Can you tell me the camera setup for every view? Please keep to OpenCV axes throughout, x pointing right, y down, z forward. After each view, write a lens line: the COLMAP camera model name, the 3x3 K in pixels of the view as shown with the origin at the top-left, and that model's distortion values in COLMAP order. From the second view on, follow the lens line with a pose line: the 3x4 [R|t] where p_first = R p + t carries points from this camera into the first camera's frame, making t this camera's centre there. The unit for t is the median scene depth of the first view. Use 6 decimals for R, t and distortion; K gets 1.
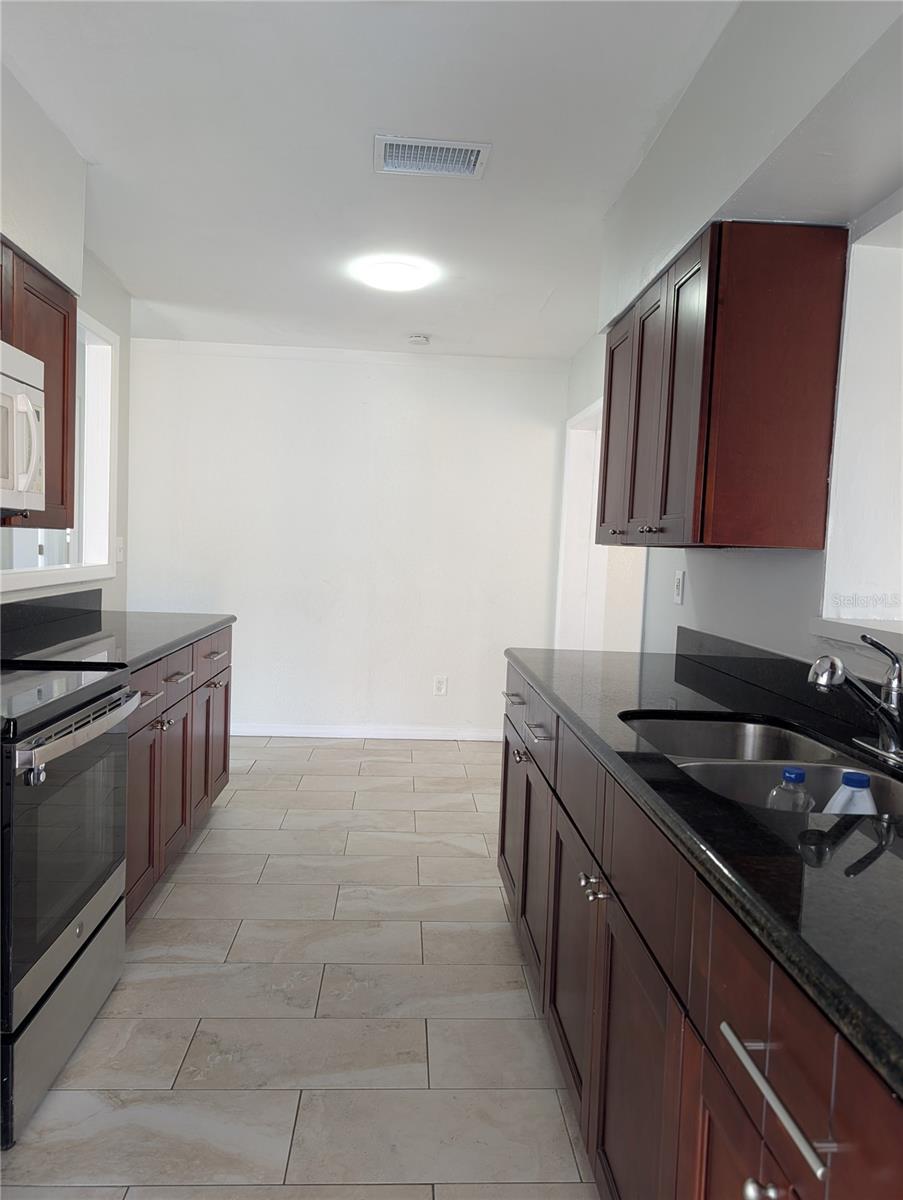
lens RADIAL K [[875.1, 0, 451.5], [0, 875.1, 600.0], [0, 0, 1]] dist [0.015474, -0.010324]
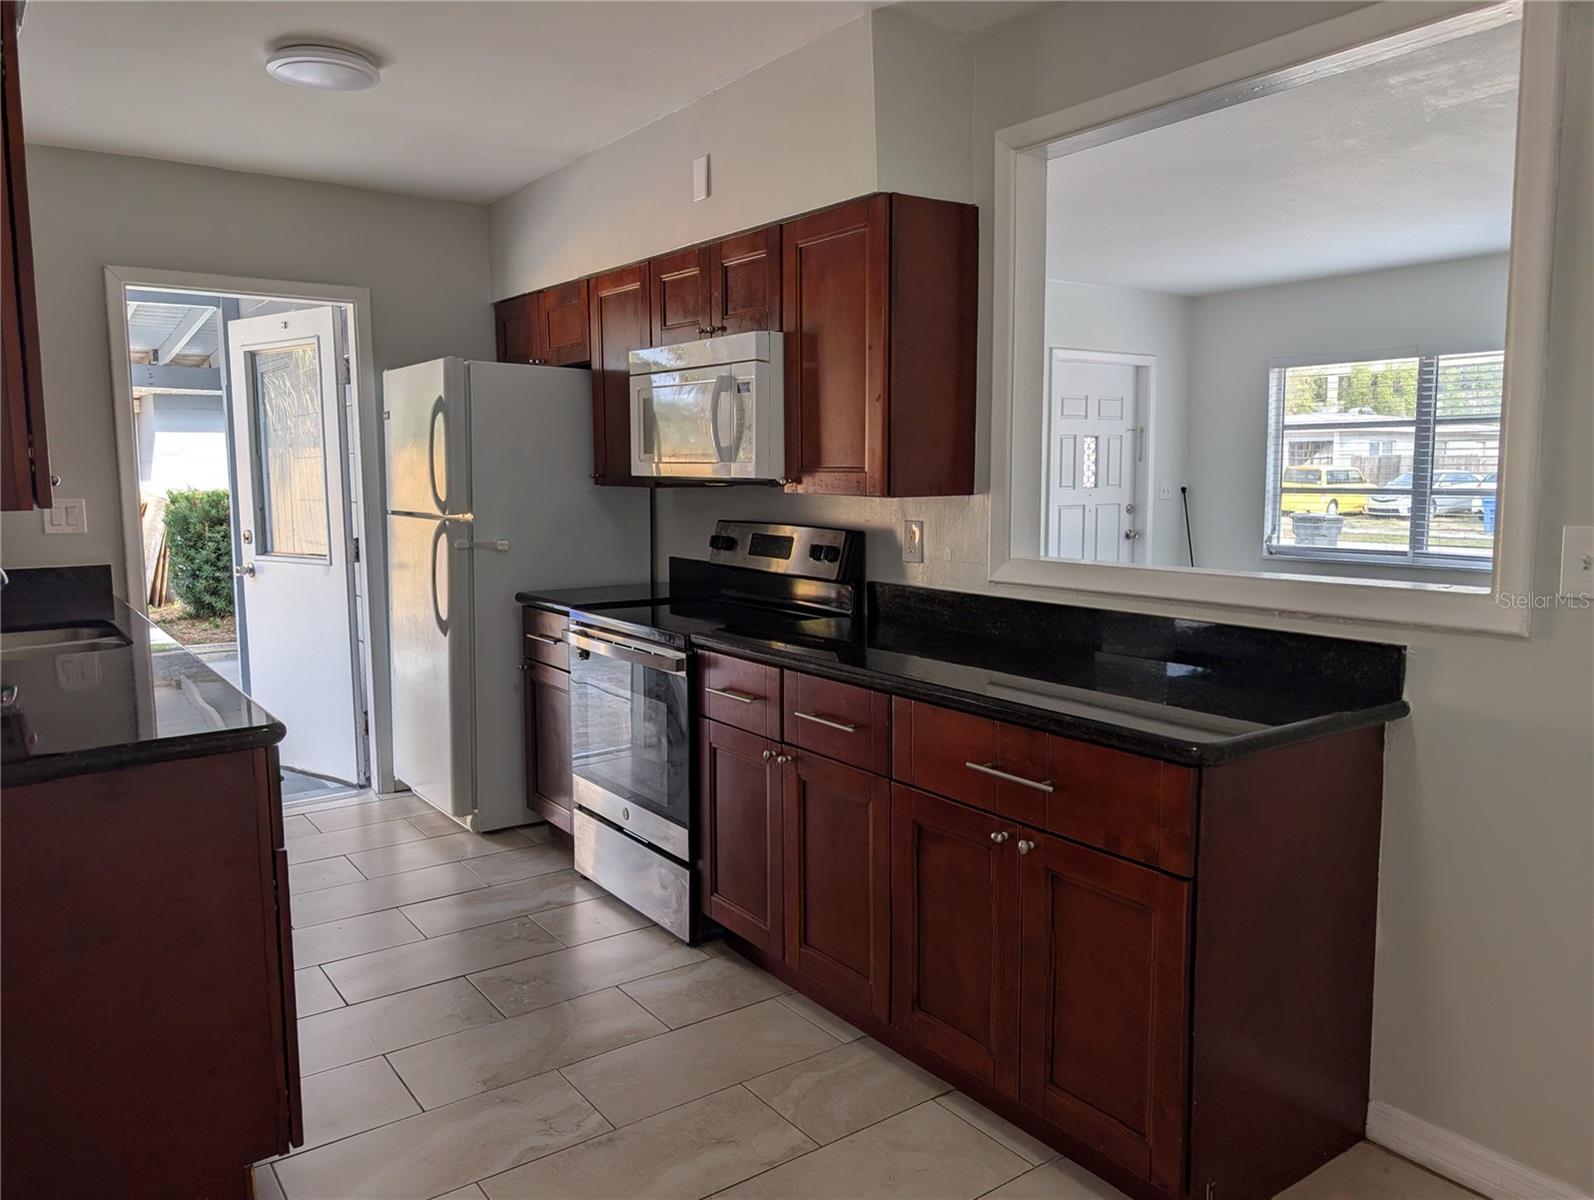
lens RADIAL K [[1167.4, 0, 804.1], [0, 1167.4, 595.6], [0, 0, 1]] dist [-0.004680, 0.084220]
pose [[-0.844141, 0.023329, -0.535613, 0.195533], [-0.062546, 0.987945, 0.141605, -0.145338], [0.532460, 0.153035, -0.832506, 1.979999]]
